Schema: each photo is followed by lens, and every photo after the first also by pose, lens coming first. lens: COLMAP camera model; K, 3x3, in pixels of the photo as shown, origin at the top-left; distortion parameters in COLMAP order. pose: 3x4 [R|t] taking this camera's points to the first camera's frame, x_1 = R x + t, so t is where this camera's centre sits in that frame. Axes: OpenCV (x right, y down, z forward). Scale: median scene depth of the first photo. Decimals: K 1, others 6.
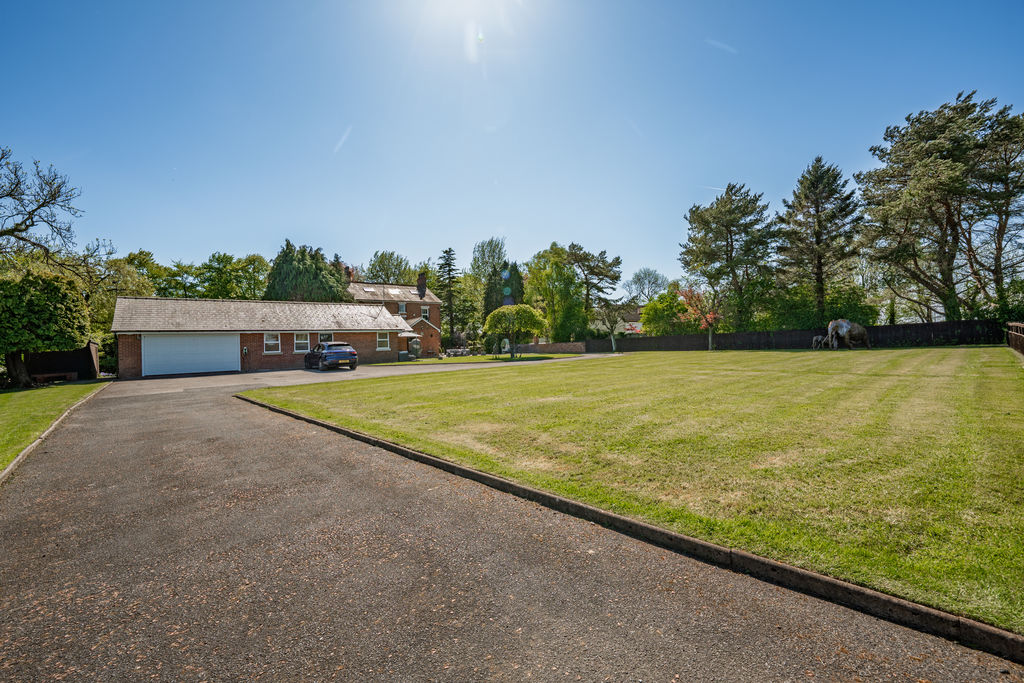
lens RADIAL K [[428.9, 0, 512.8], [0, 428.9, 340.8], [0, 0, 1]] dist [-0.000793, 0.000010]
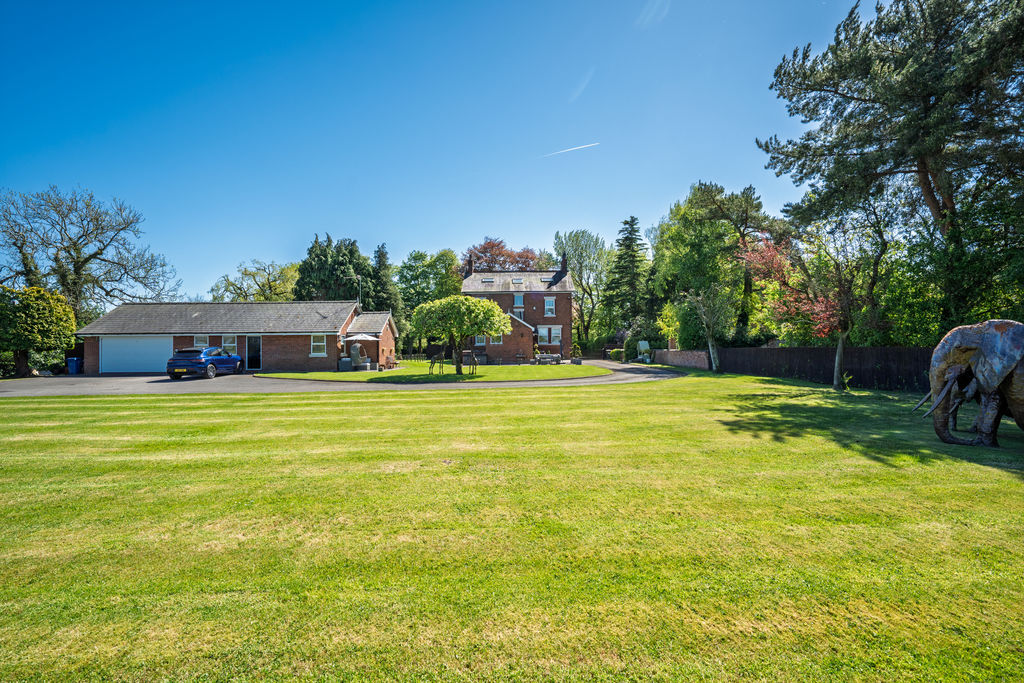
lens RADIAL K [[493.2, 0, 510.6], [0, 493.2, 341.7], [0, 0, 1]] dist [0.001497, 0.000035]
pose [[0.778888, 0.023766, -0.626712, 0.315582], [-0.014115, 0.999693, 0.020368, -0.016941], [0.627004, -0.007018, 0.778984, 0.259901]]
